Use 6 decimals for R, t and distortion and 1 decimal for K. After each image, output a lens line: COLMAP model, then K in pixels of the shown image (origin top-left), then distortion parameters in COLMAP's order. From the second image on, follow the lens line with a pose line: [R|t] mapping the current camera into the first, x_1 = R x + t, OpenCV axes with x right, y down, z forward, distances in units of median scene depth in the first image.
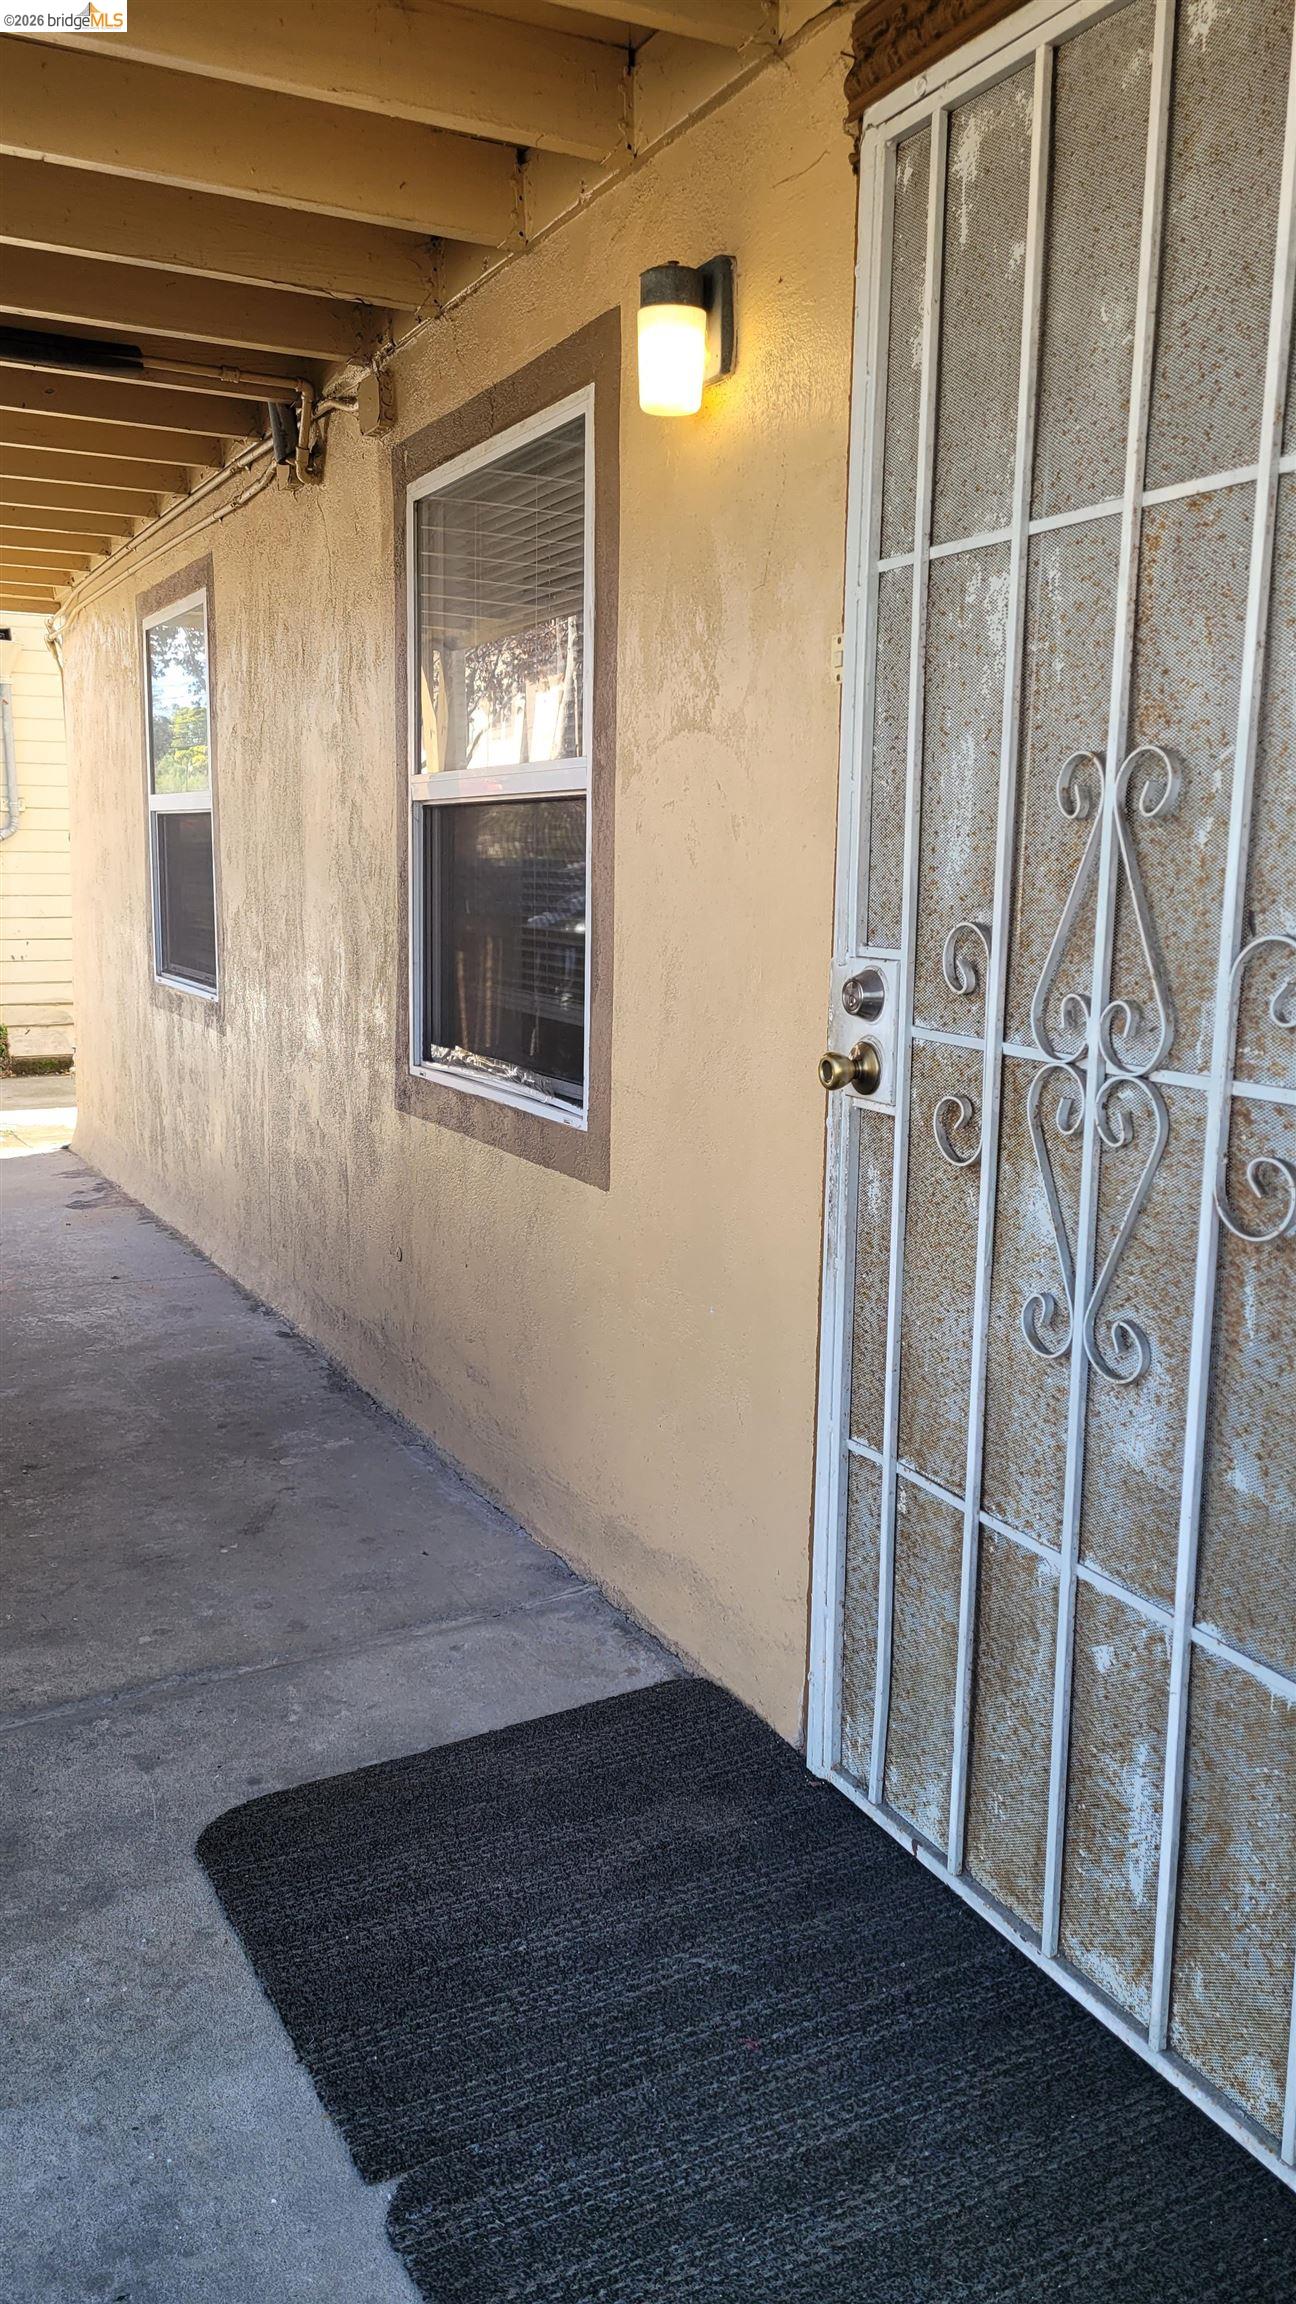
lens RADIAL K [[1730.1, 0, 649.5], [0, 1730.1, 1156.5], [0, 0, 1]] dist [0.072885, -0.061348]
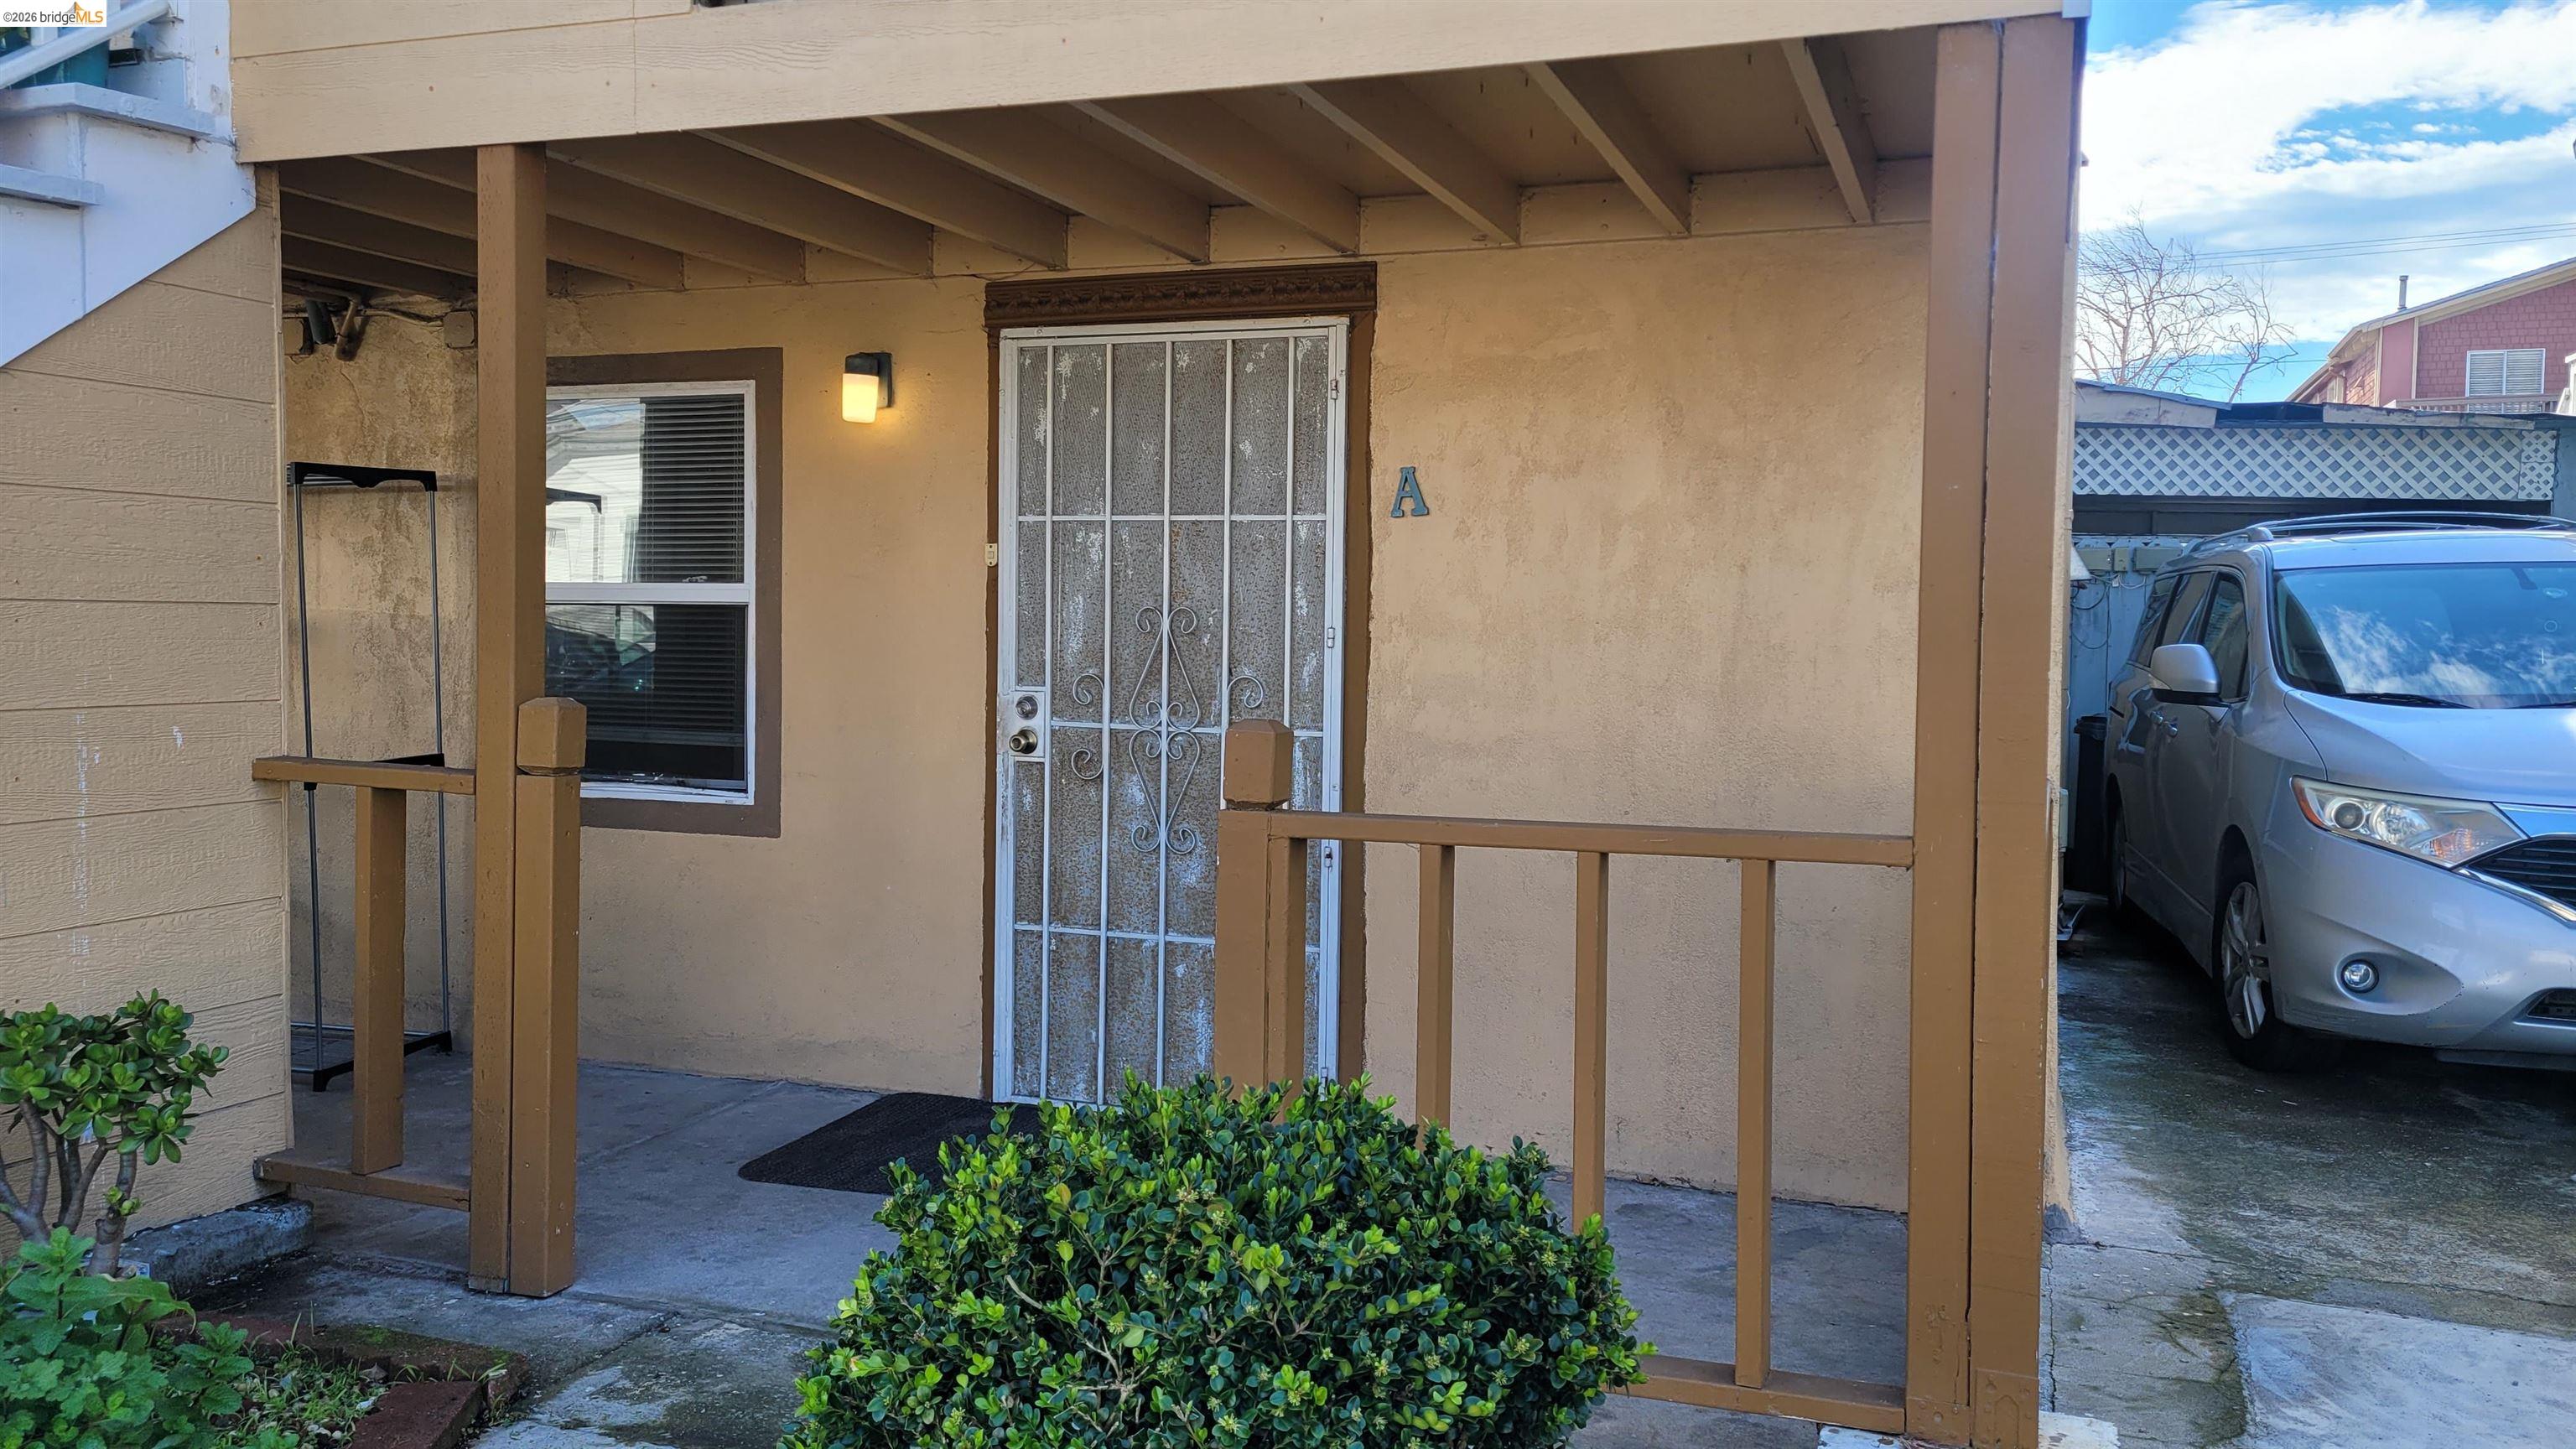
lens RADIAL K [[1934.4, 0, 1299.0], [0, 1934.4, 673.0], [0, 0, 1]] dist [0.072885, -0.061348]
pose [[0.743729, -0.024080, 0.668048, -1.240721], [0.112095, 0.989693, -0.089119, 0.118015], [-0.659016, 0.141165, 0.738762, -1.026664]]
